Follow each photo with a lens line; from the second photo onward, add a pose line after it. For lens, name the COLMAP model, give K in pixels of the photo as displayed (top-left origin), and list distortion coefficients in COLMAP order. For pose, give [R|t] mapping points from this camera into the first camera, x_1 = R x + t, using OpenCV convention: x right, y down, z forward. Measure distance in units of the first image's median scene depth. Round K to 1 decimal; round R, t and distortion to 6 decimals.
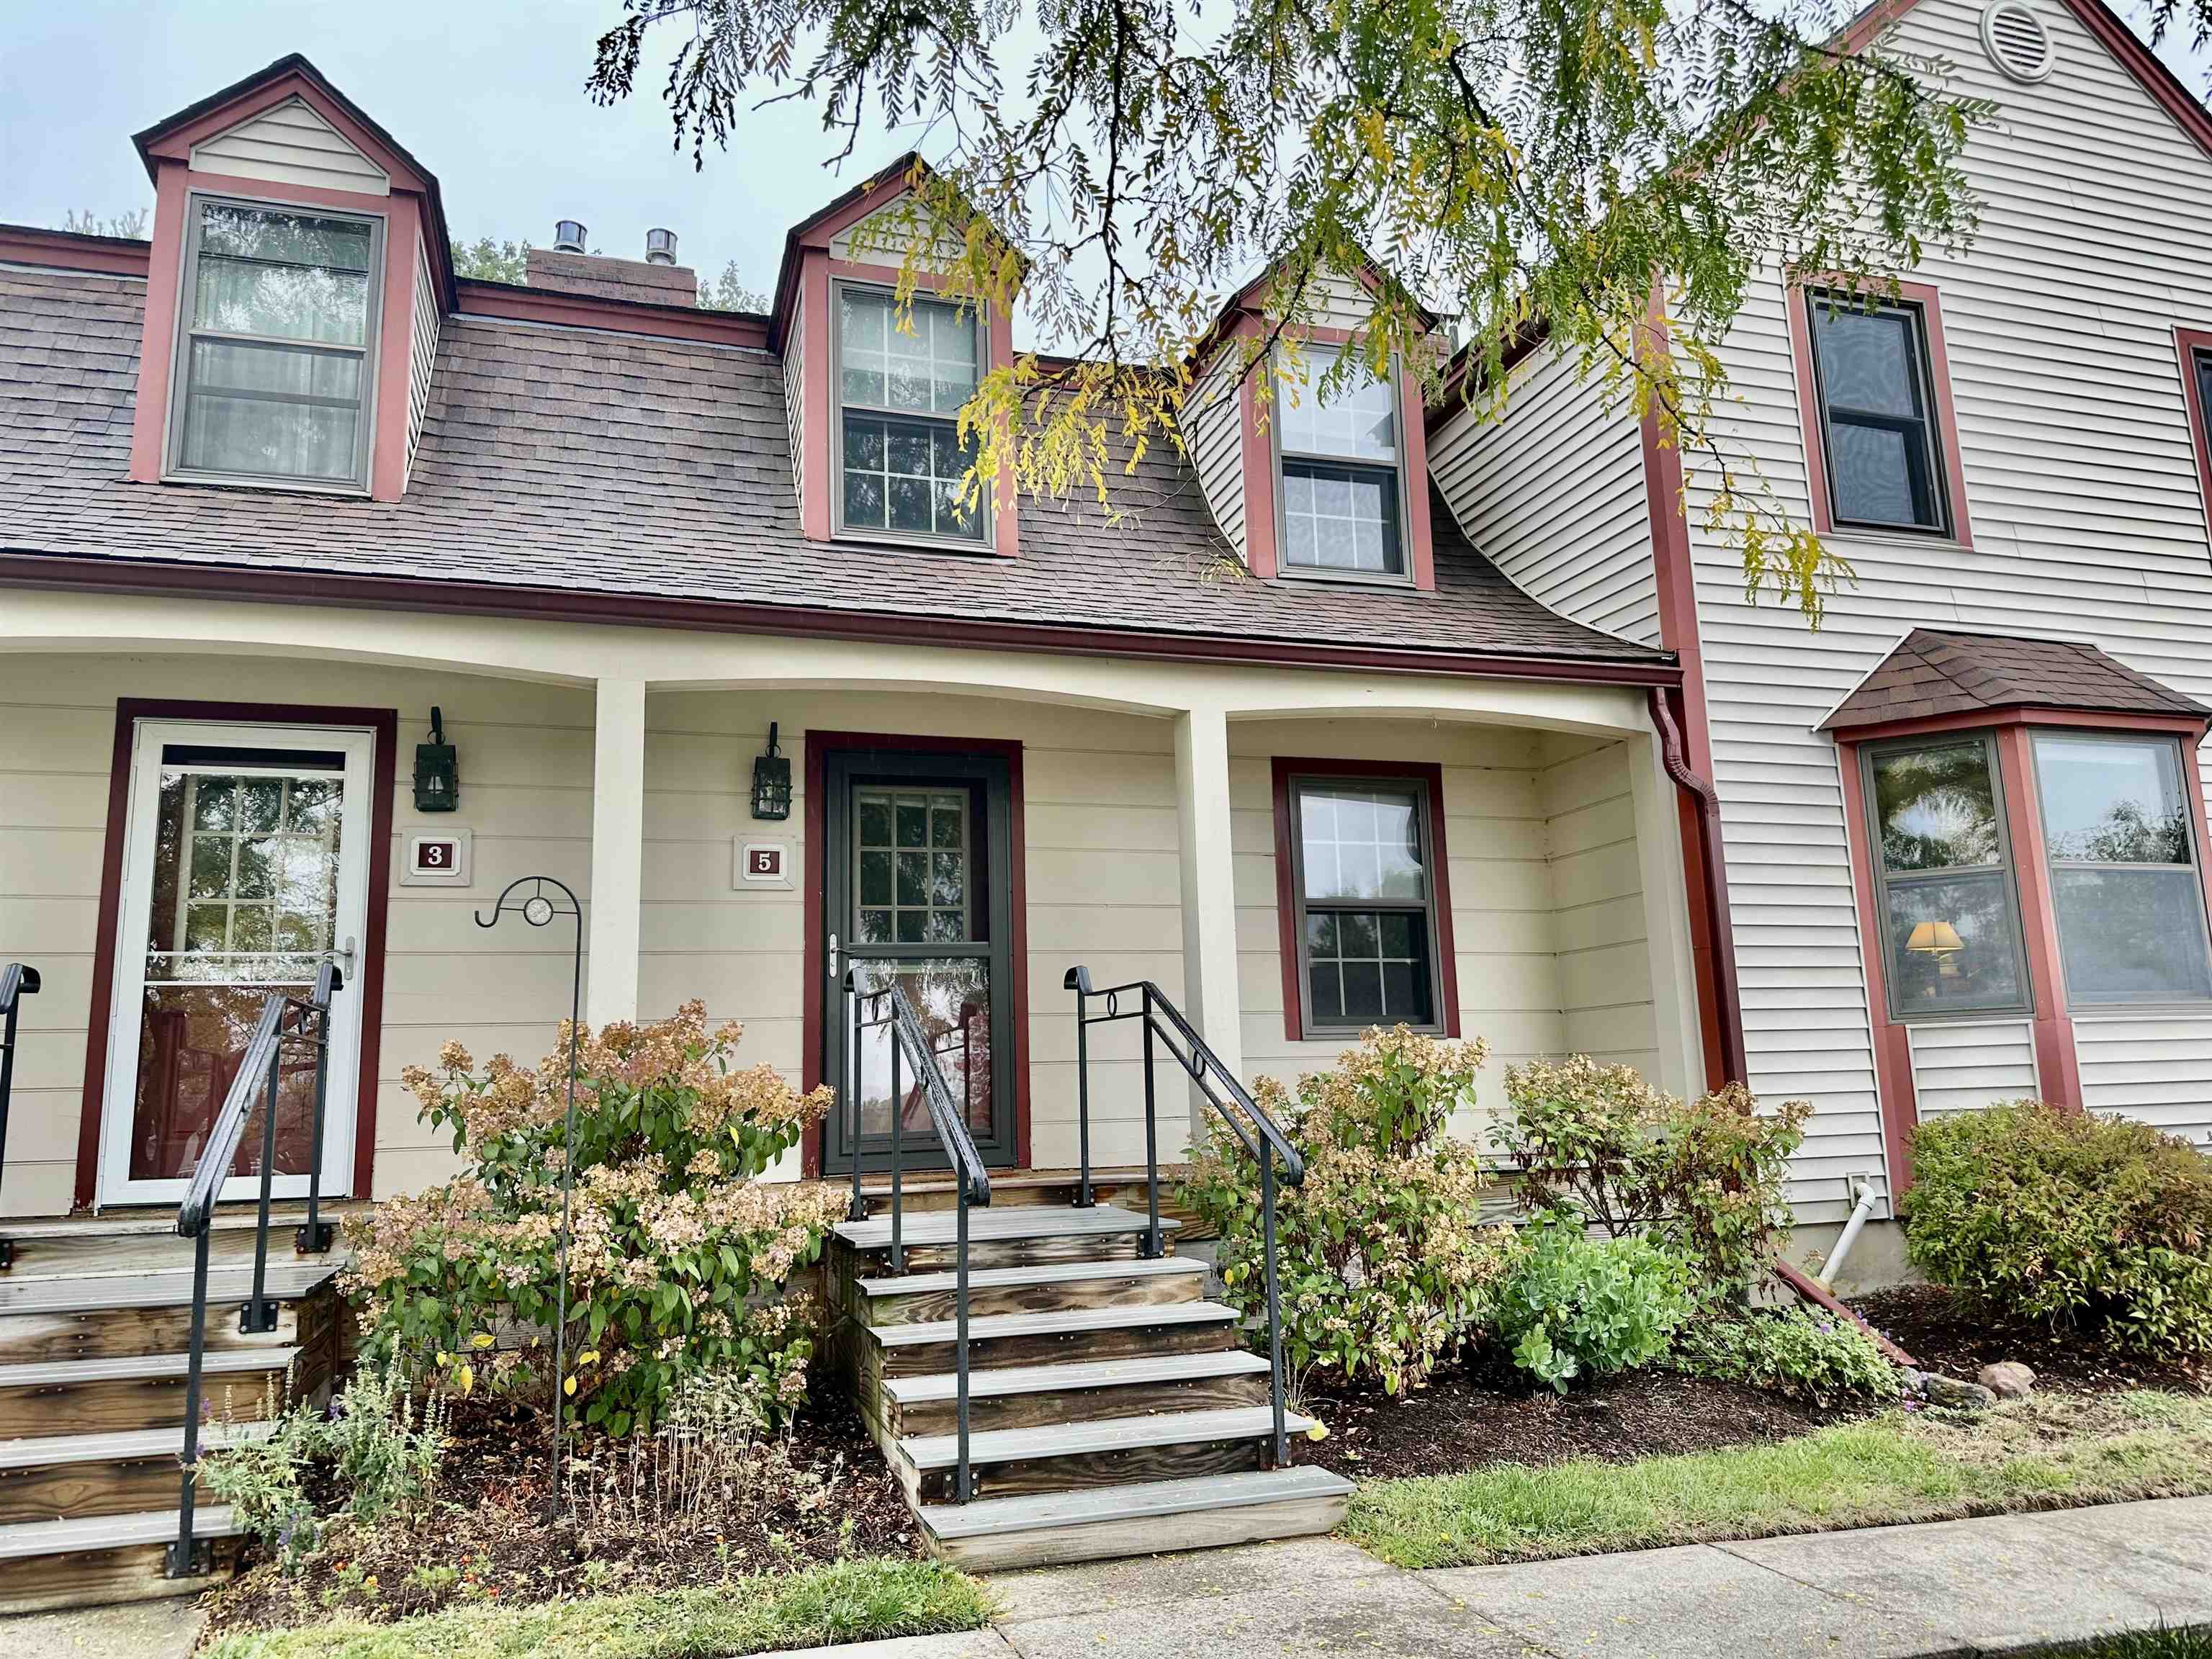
lens RADIAL K [[1562.2, 0, 1016.5], [0, 1562.2, 827.0], [0, 0, 1]] dist [0.053544, -0.091168]
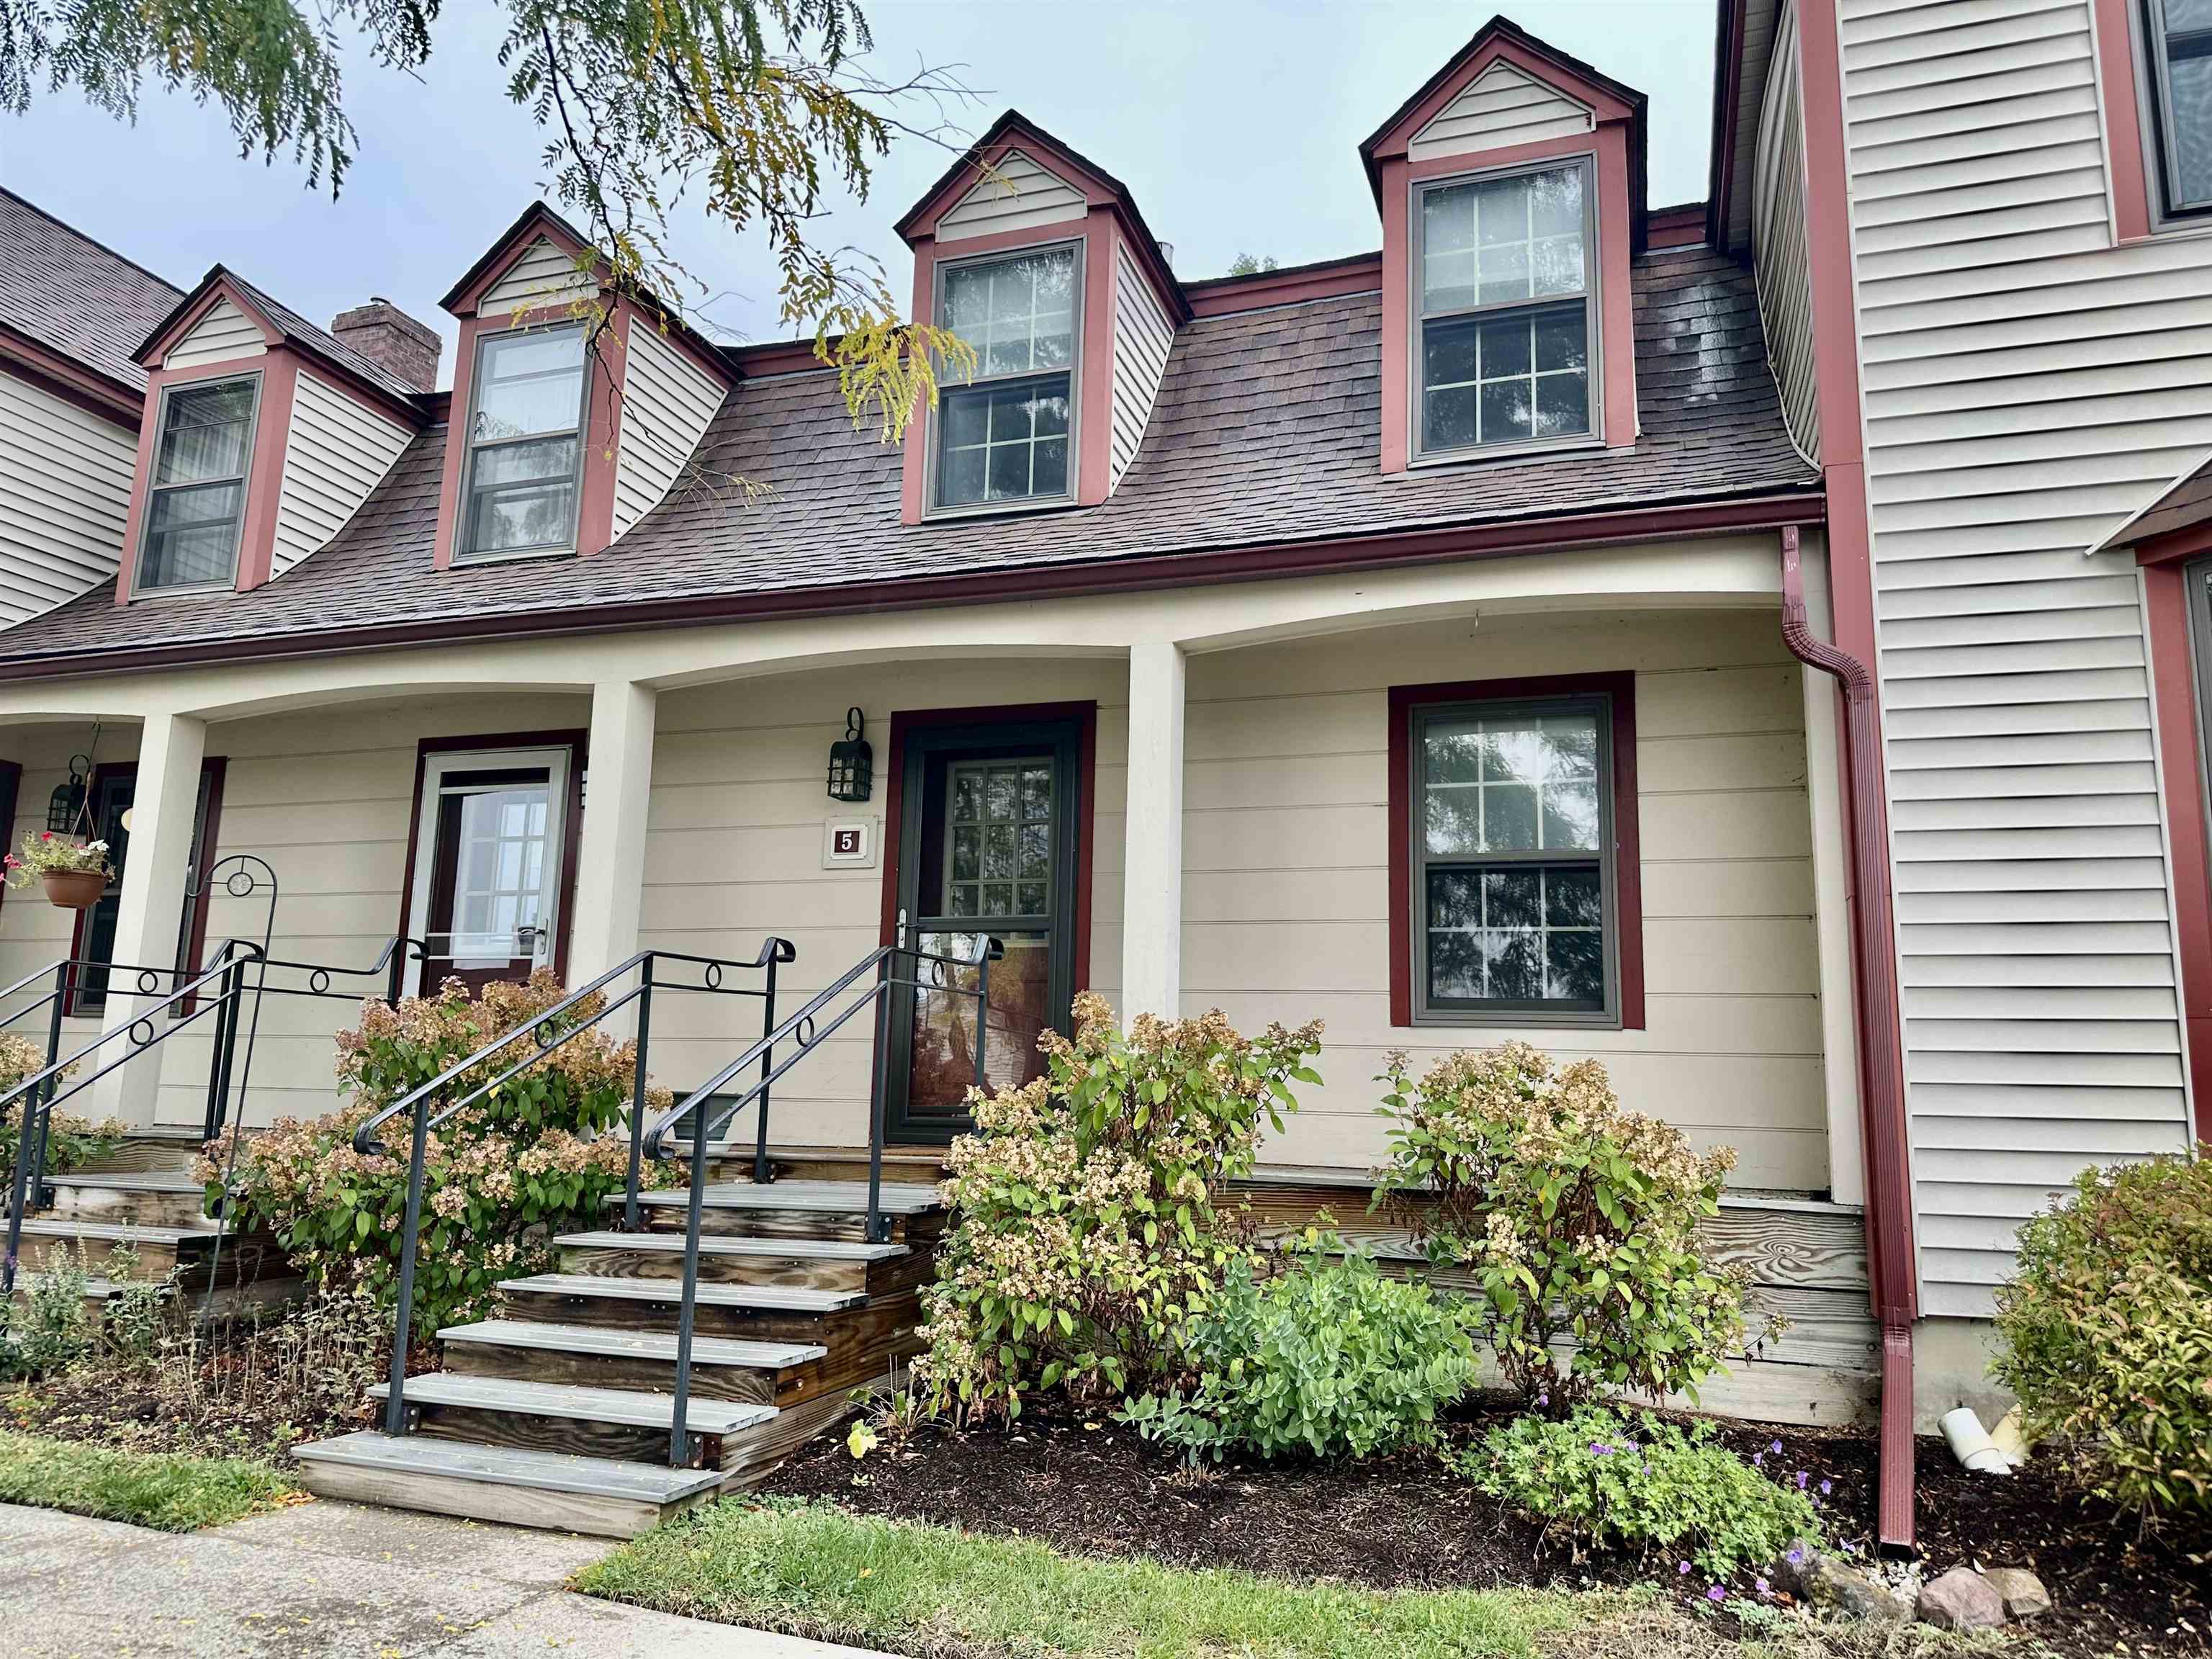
lens RADIAL K [[1557.8, 0, 1106.0], [0, 1557.8, 829.5], [0, 0, 1]] dist [0.059210, -0.086148]
pose [[0.801229, -0.054132, -0.595904, 0.597116], [0.053815, 0.998383, -0.018335, 0.042837], [0.595933, -0.017378, 0.802846, 0.268809]]
